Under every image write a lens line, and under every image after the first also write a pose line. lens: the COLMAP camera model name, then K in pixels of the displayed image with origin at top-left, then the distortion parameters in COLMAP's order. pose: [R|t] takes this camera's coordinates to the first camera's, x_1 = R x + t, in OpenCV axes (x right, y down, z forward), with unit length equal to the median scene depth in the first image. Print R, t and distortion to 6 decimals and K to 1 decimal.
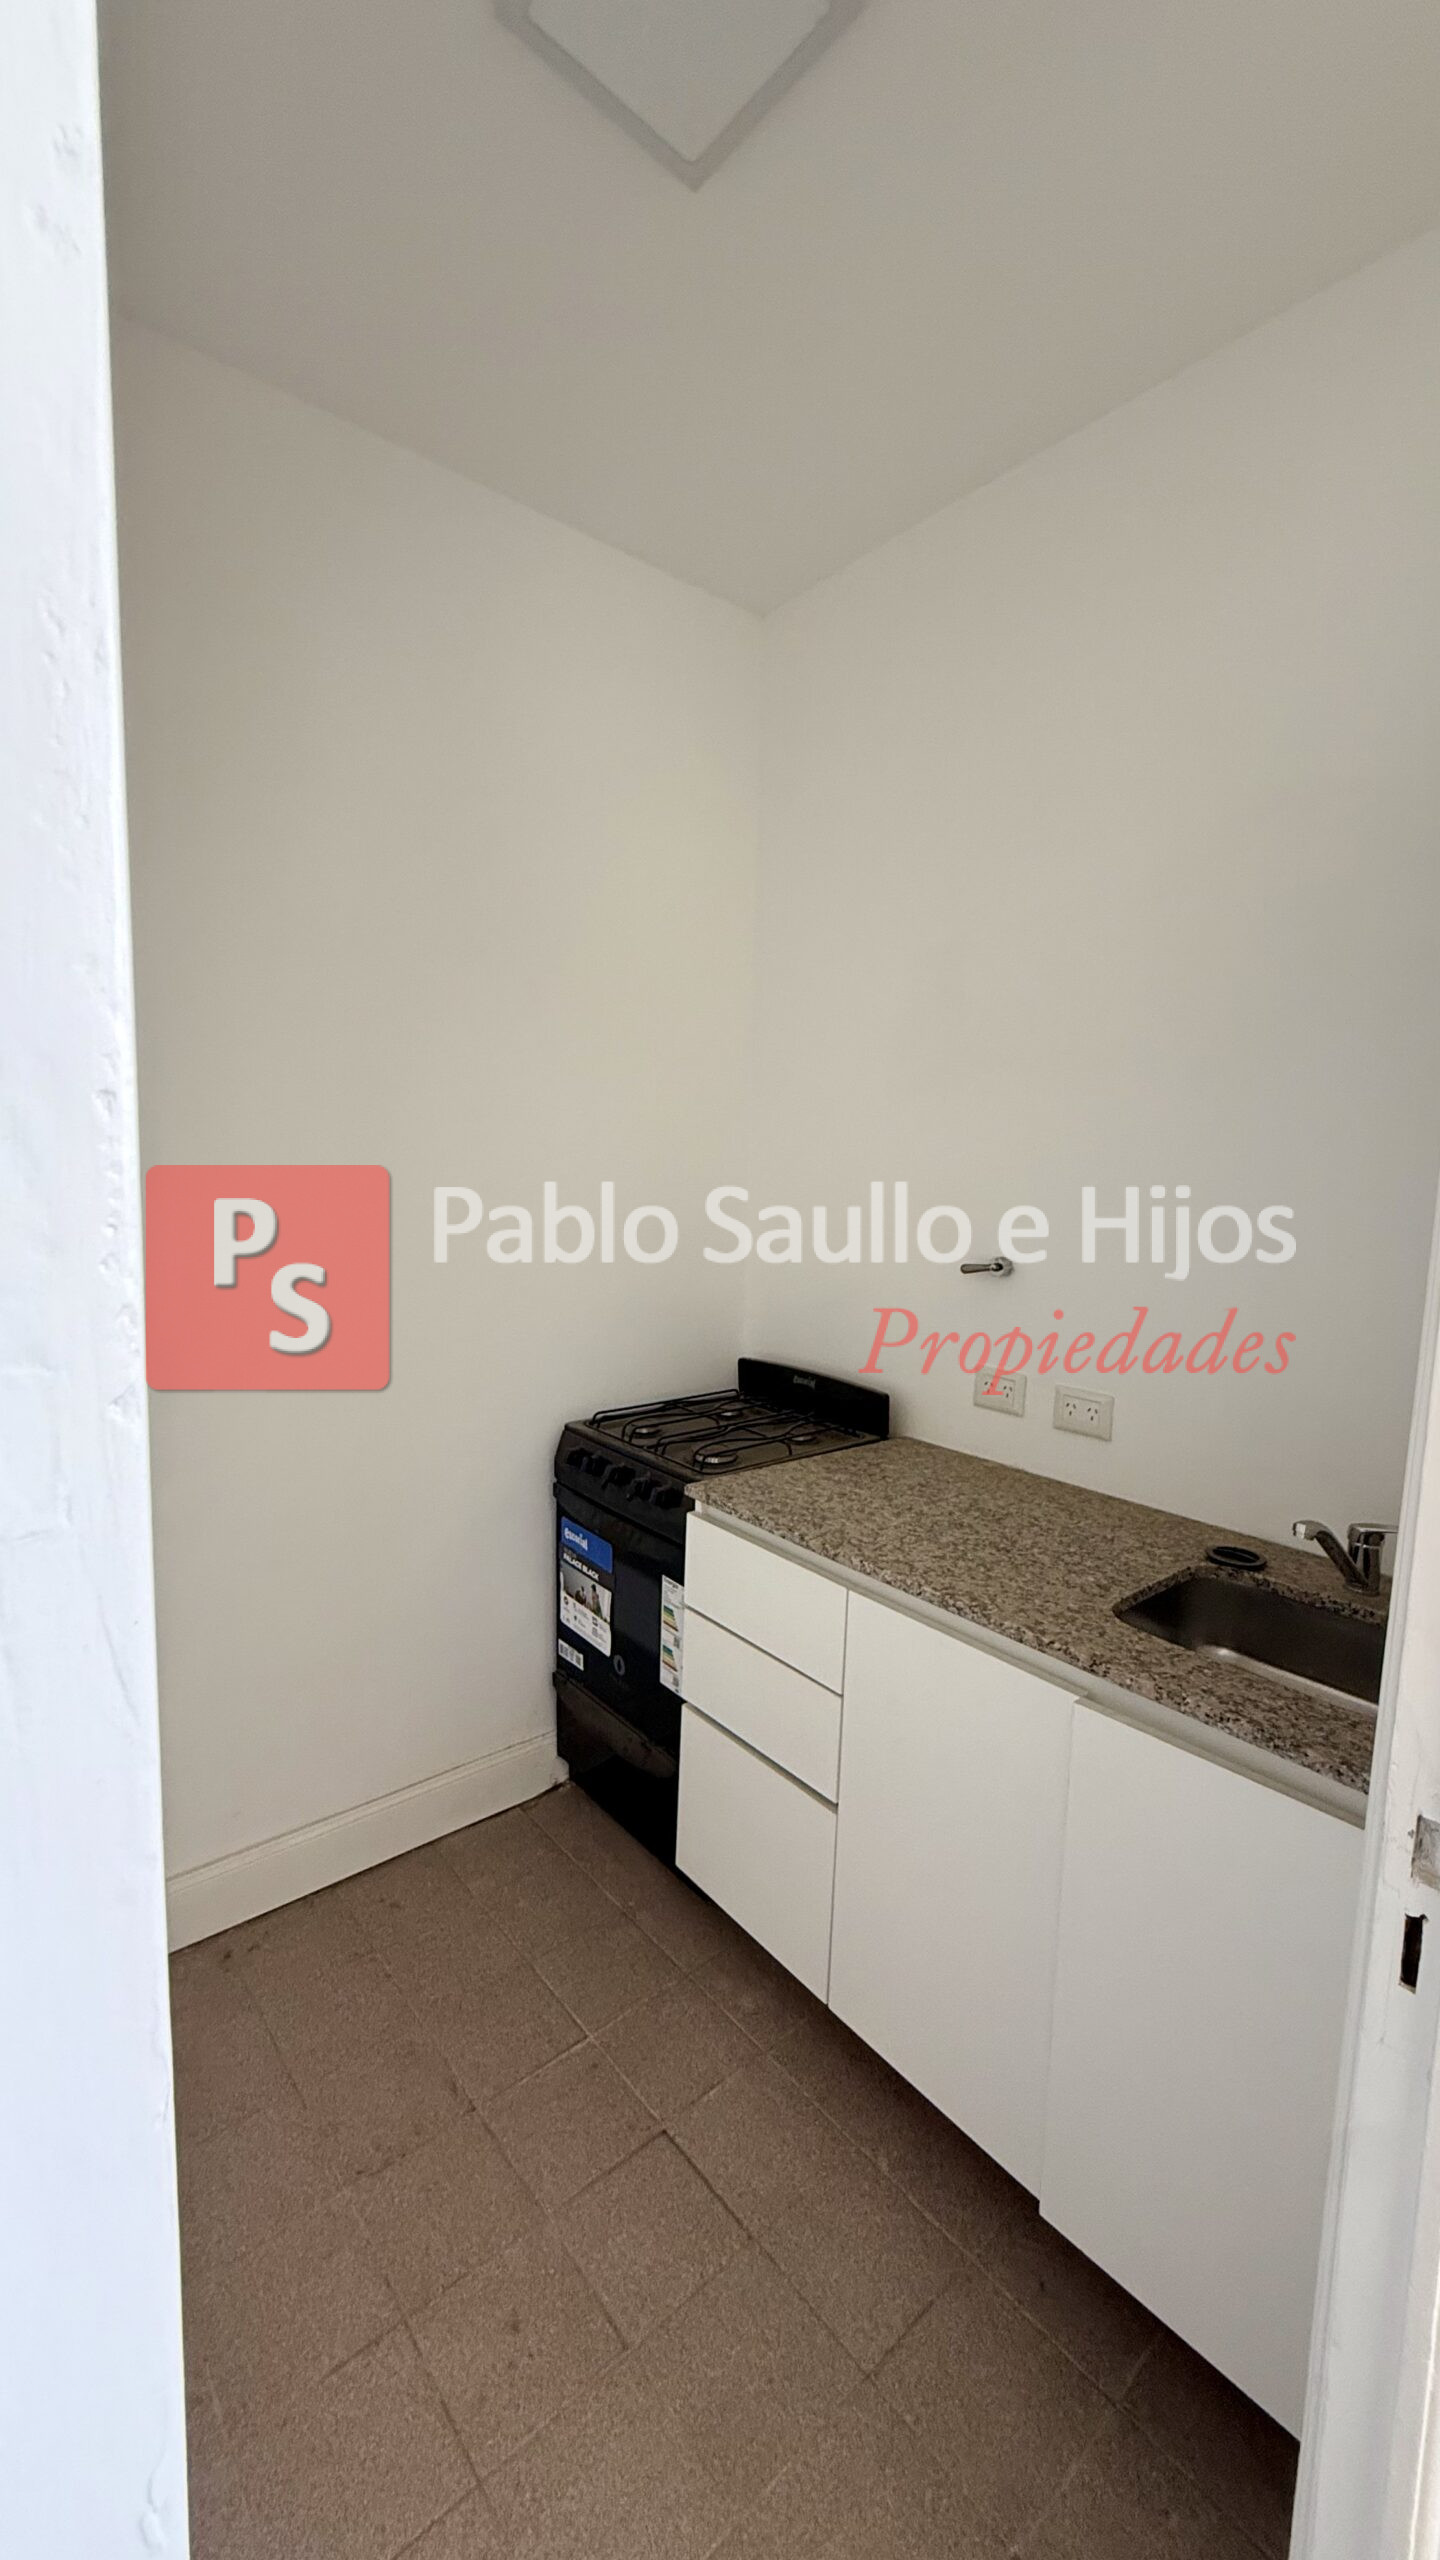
lens RADIAL K [[1024.0, 0, 724.7], [0, 1024.0, 1267.6], [0, 0, 1]] dist [0.000686, 0.000281]
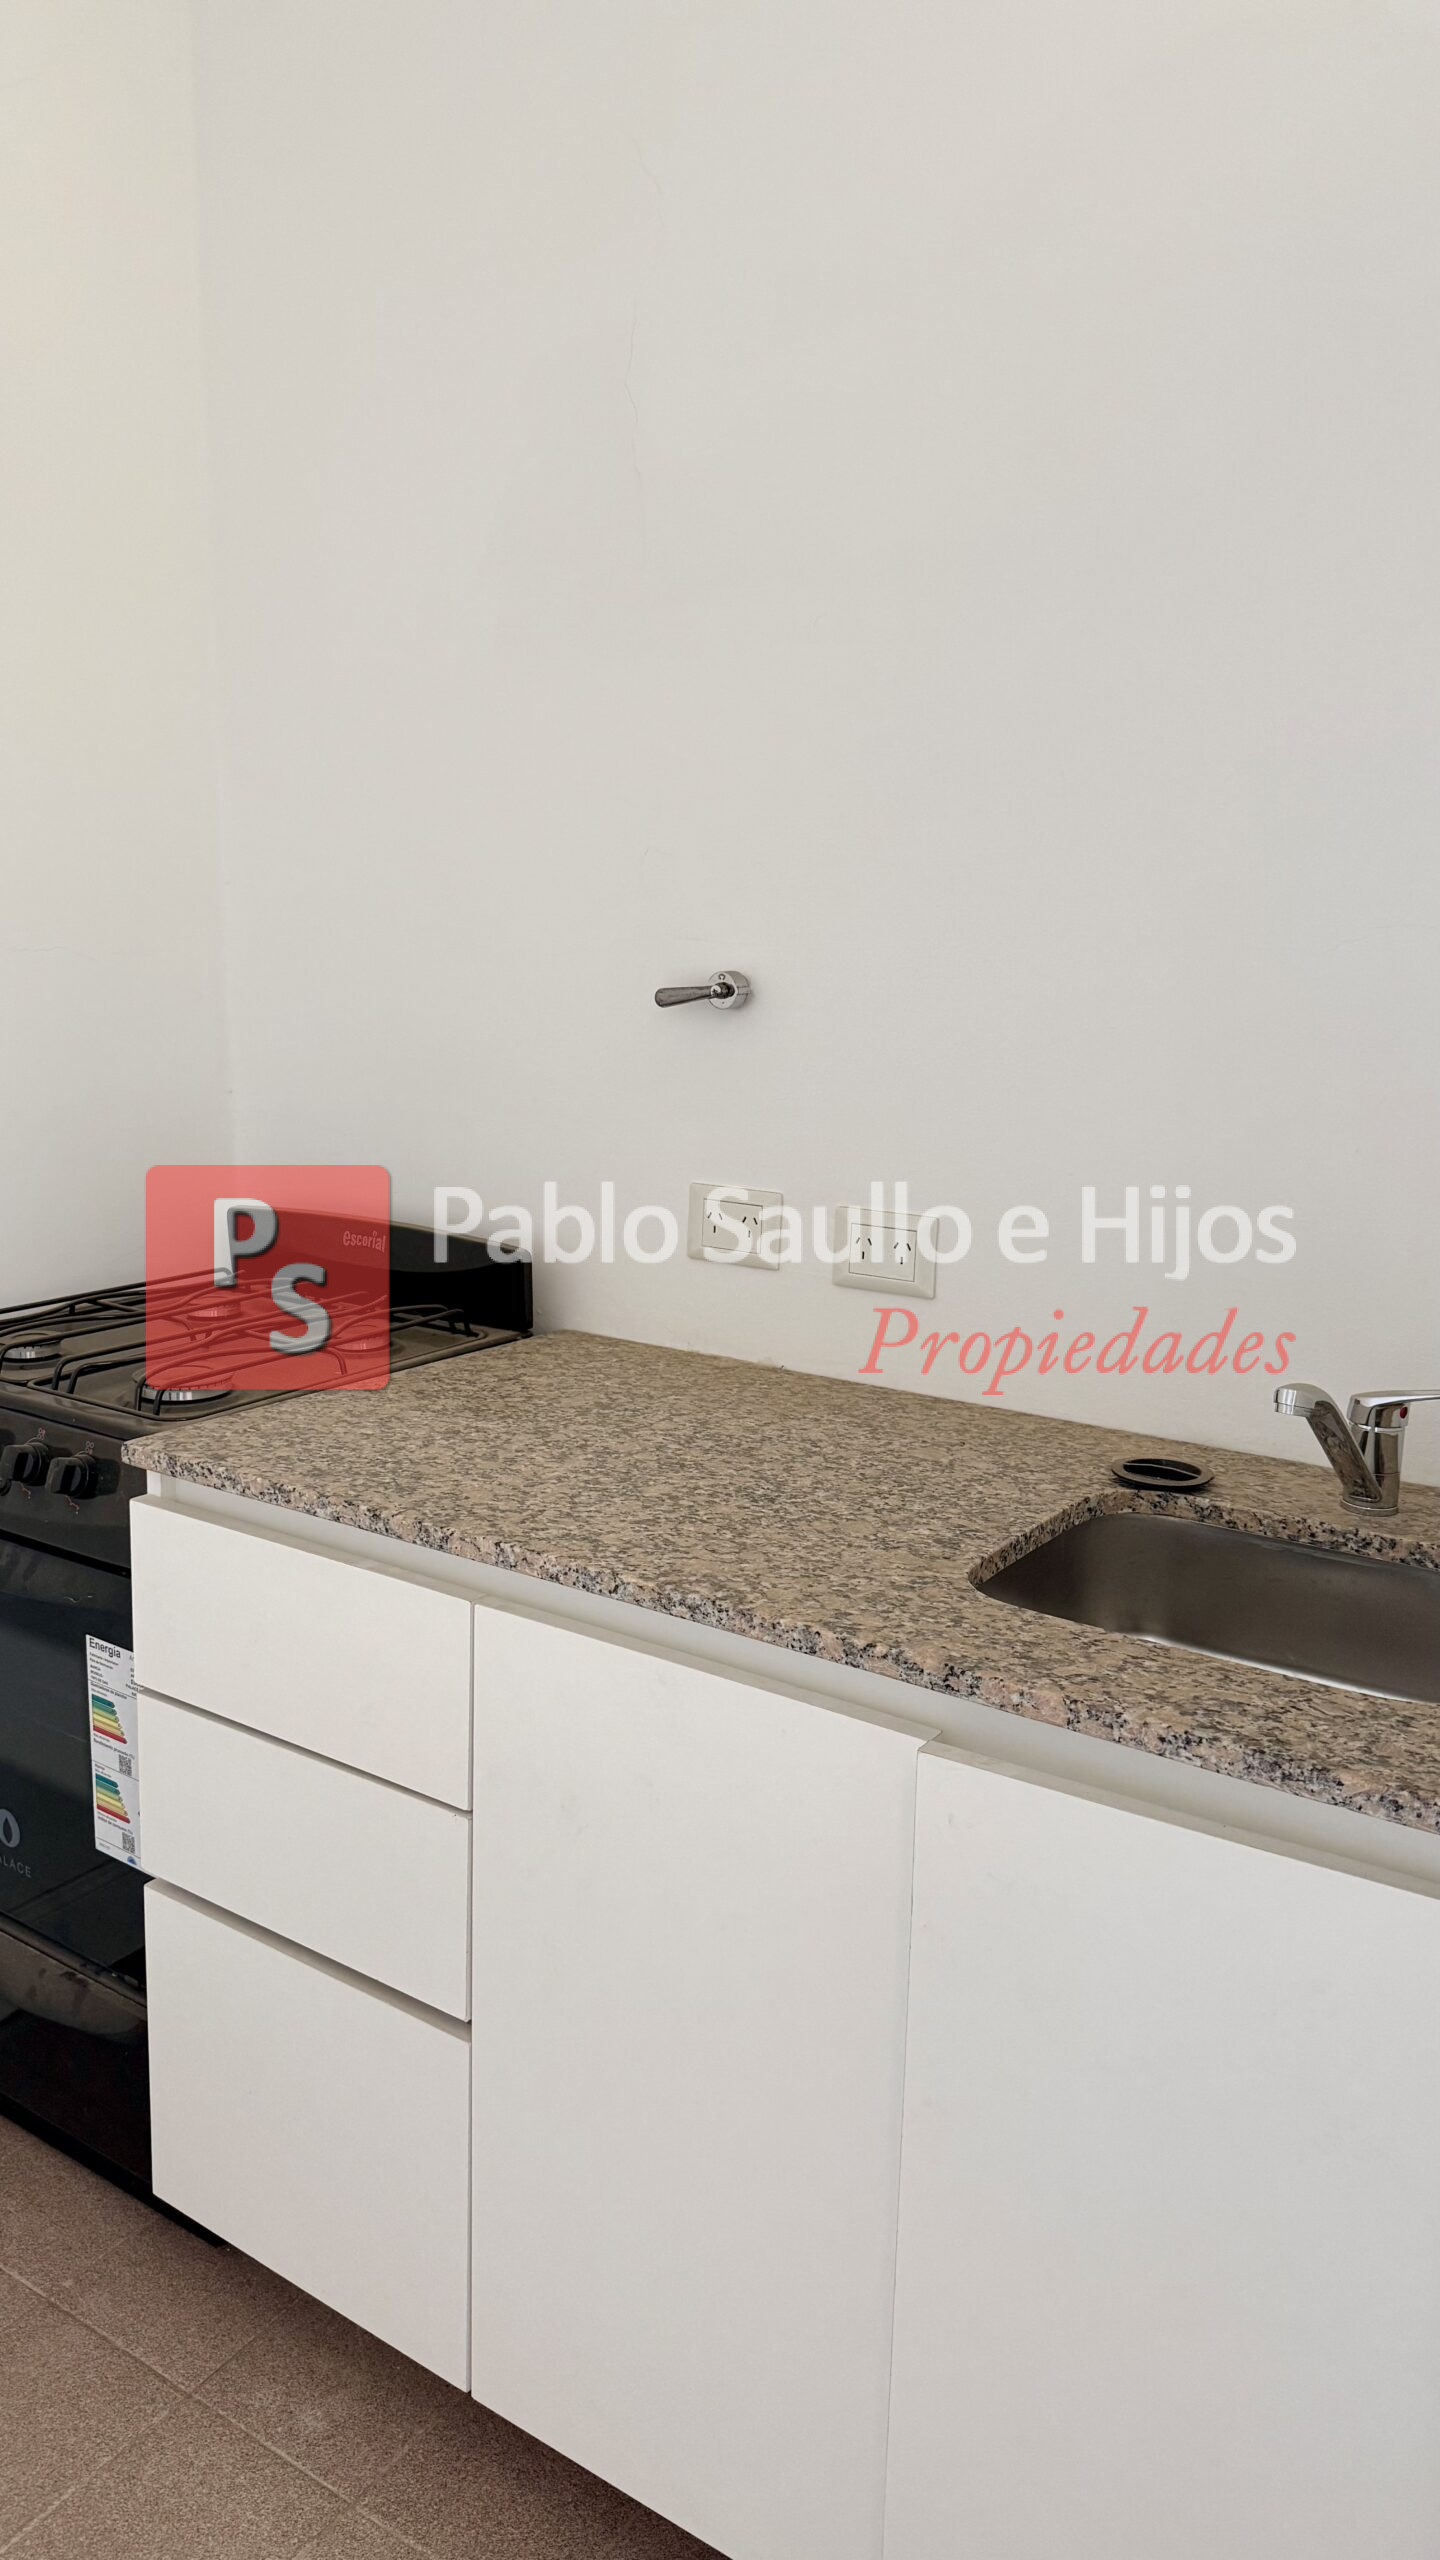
lens RADIAL K [[1802.8, 0, 709.3], [0, 1802.8, 1276.6], [0, 0, 1]] dist [0.195396, -0.450435]
pose [[0.963185, -0.061228, 0.261774, 0.007826], [0.036129, 0.994367, 0.099643, 0.067189], [-0.266400, -0.086517, 0.959972, 0.119917]]
